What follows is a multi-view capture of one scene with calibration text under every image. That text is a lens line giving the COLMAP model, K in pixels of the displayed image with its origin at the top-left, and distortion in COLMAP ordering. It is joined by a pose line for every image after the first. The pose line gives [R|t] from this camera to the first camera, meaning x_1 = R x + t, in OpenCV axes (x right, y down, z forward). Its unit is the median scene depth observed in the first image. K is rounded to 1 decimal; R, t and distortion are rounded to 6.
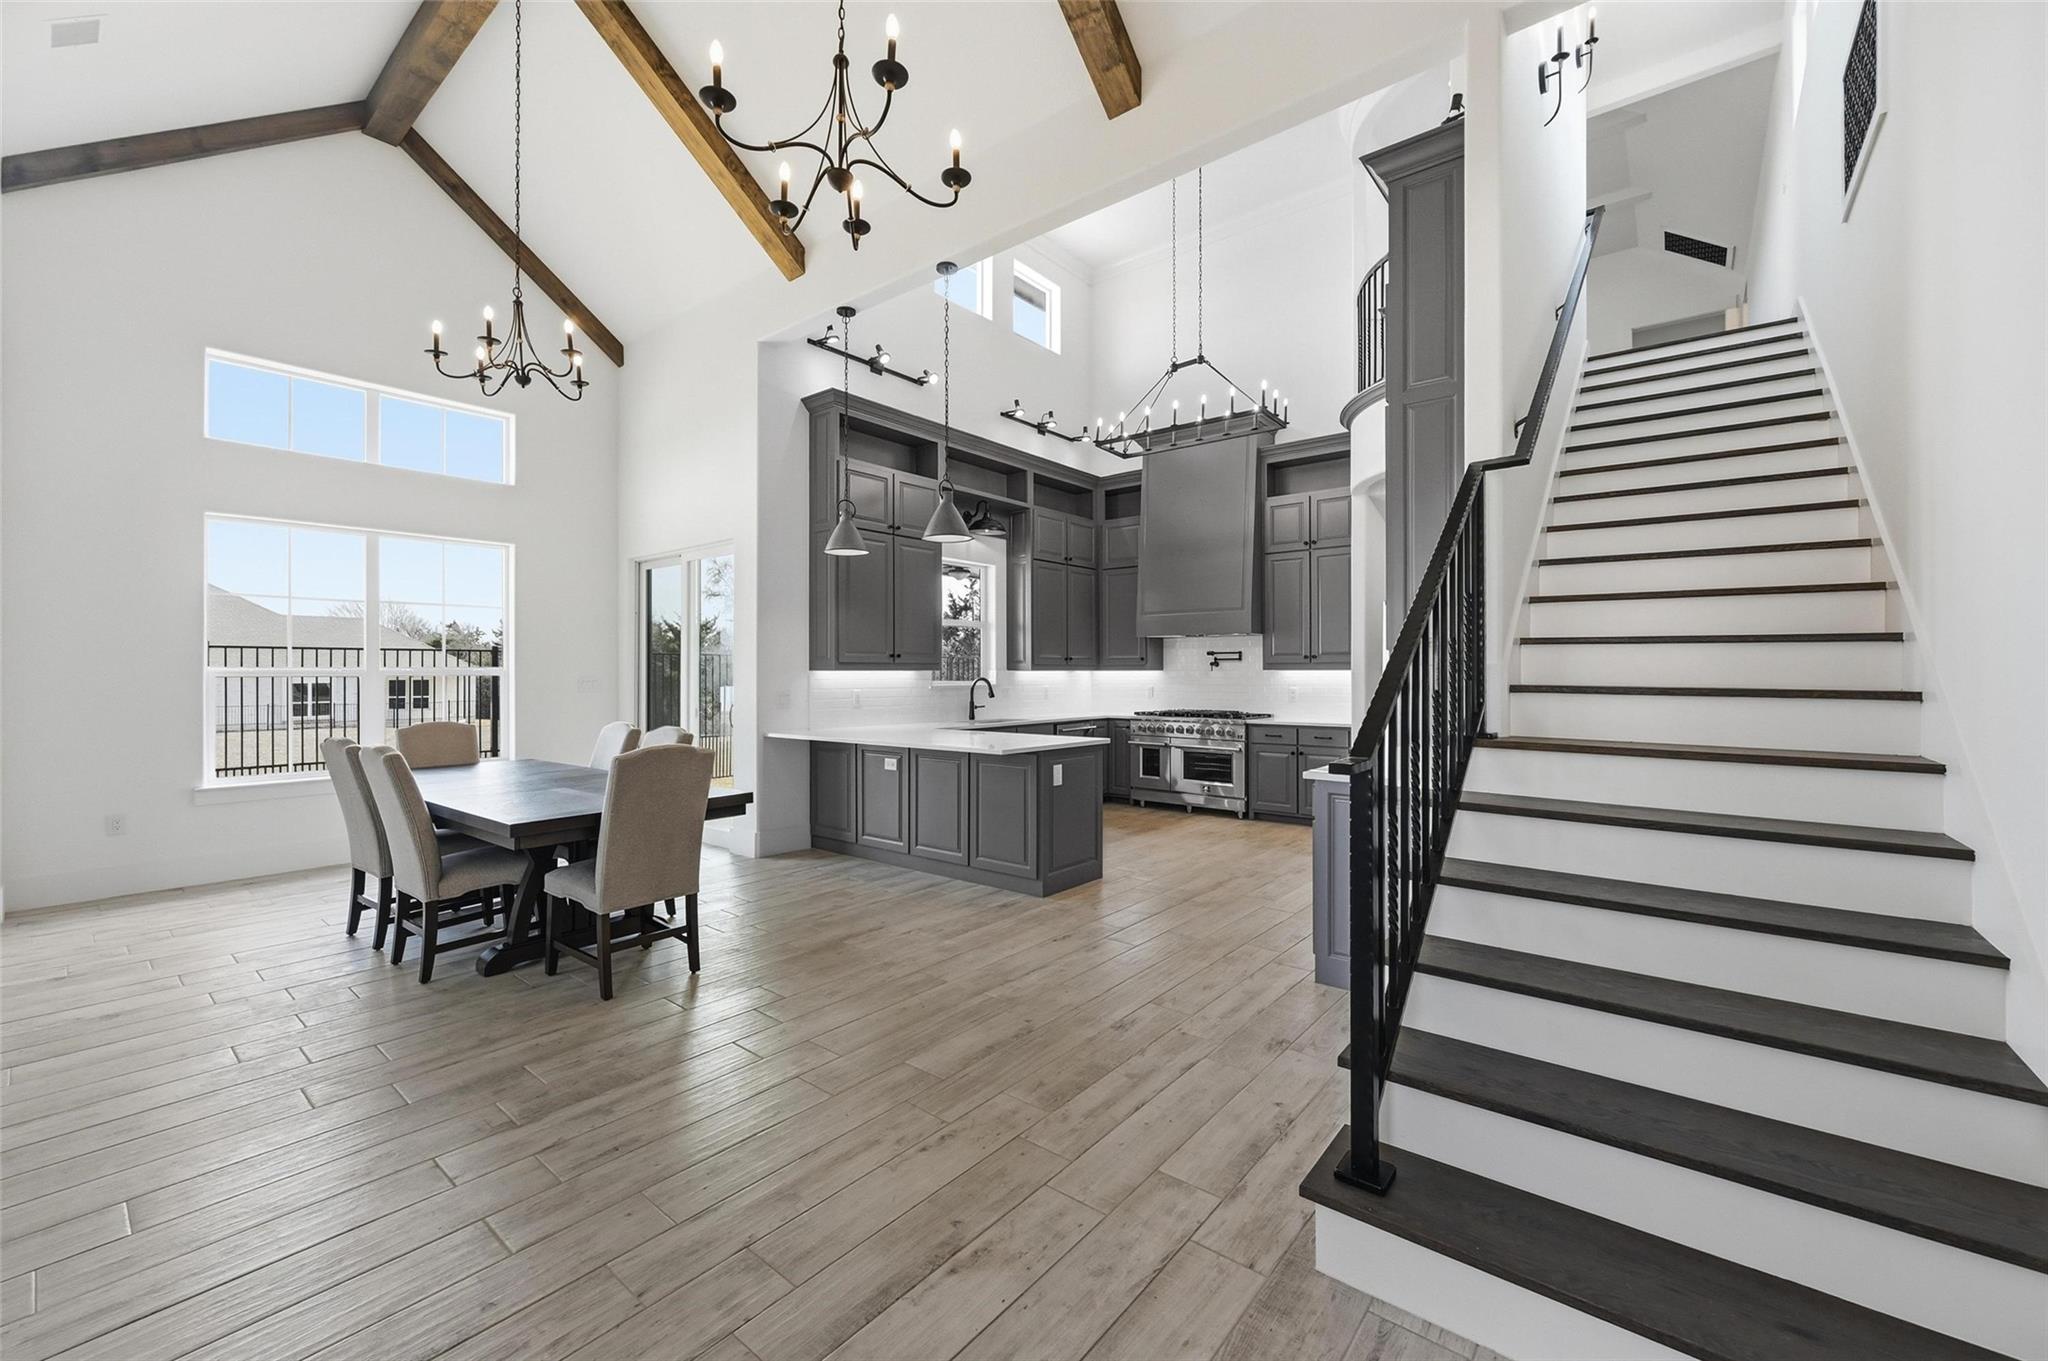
lens RADIAL K [[806.4, 0, 1033.4], [0, 806.4, 675.4], [0, 0, 1]] dist [-0.004076, 0.000135]
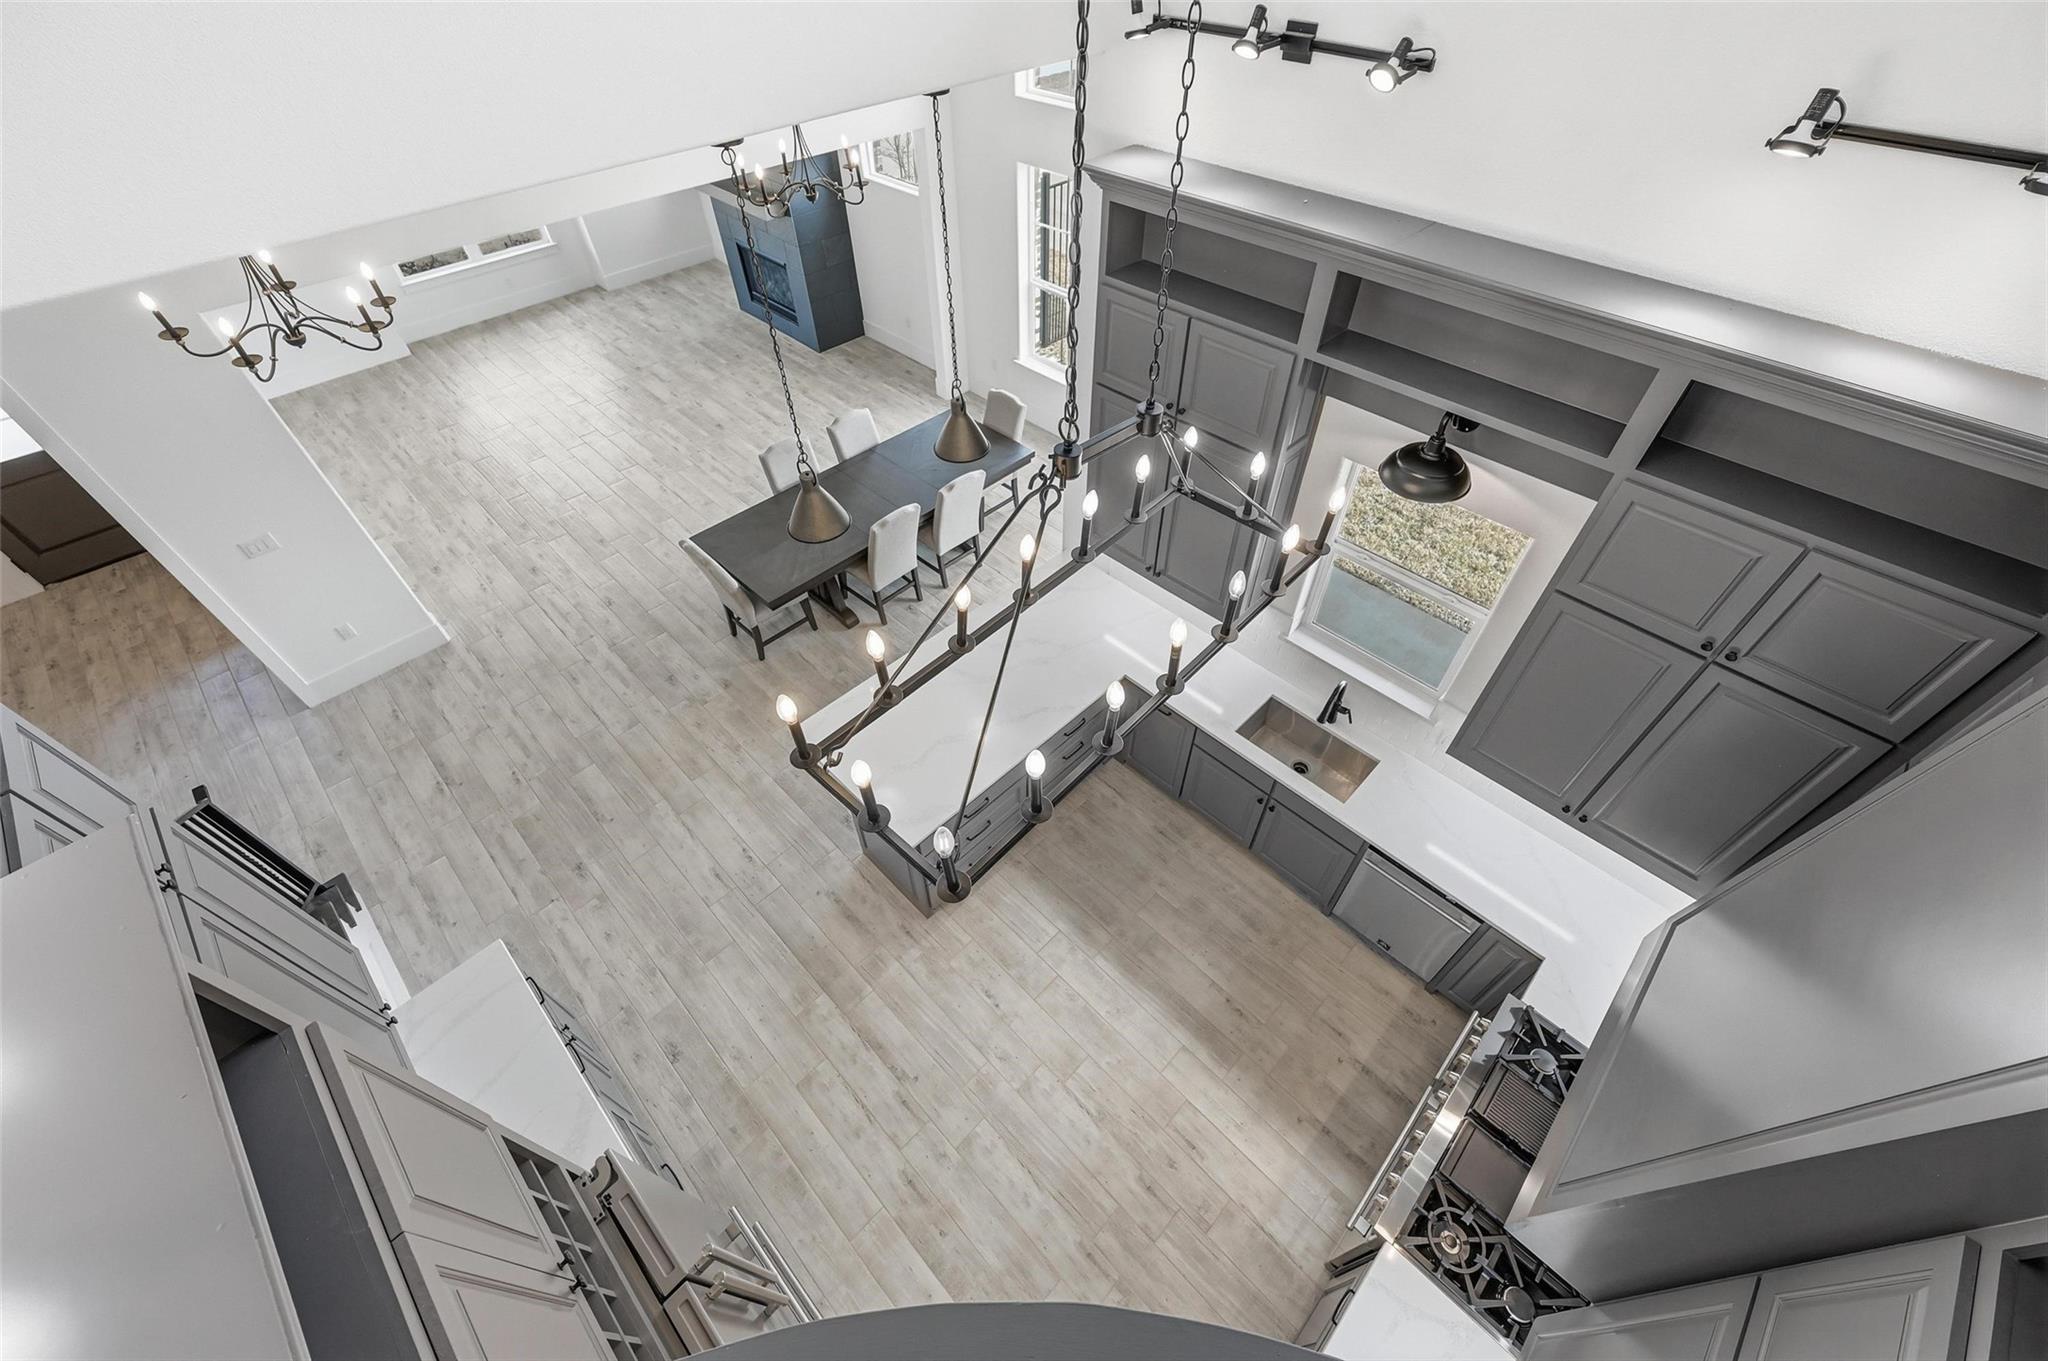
lens RADIAL K [[806.4, 0, 1032.2], [0, 806.4, 667.3], [0, 0, 1]] dist [-0.004076, 0.000135]
pose [[-0.096914, 0.730694, -0.675791, 0.976637], [-0.001408, 0.678886, 0.734242, -1.234478], [0.995292, 0.072110, -0.064765, 2.348766]]
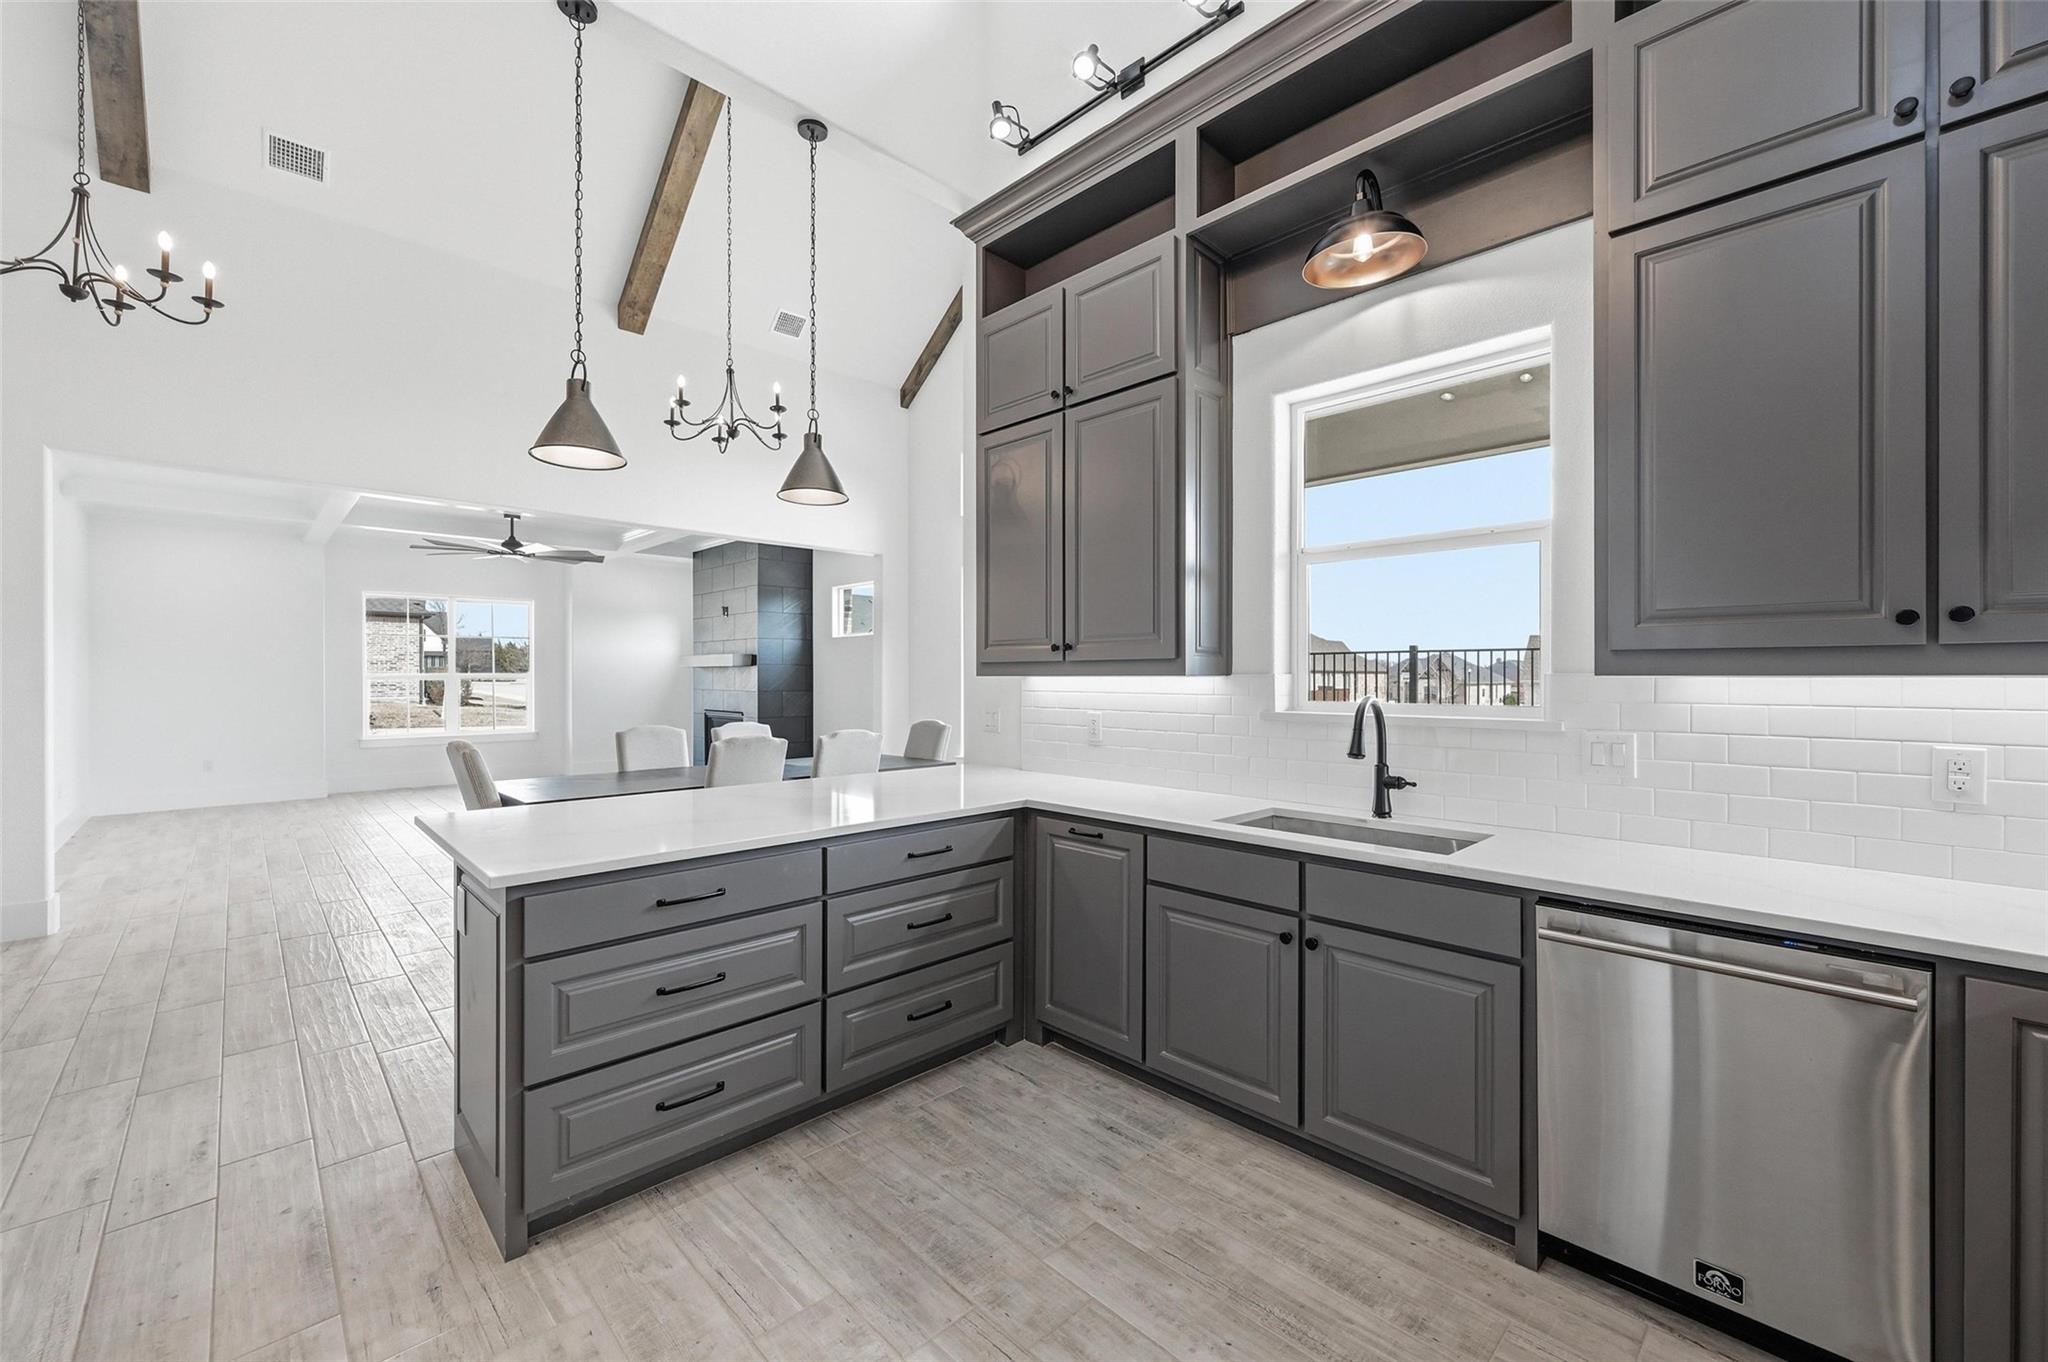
lens RADIAL K [[806.4, 0, 1026.3], [0, 806.4, 678.7], [0, 0, 1]] dist [-0.004076, 0.000135]
pose [[-0.111487, 0.002933, -0.993762, 0.833841], [-0.006137, 0.999975, 0.003640, -0.006508], [0.993747, 0.006505, -0.111466, 2.573023]]
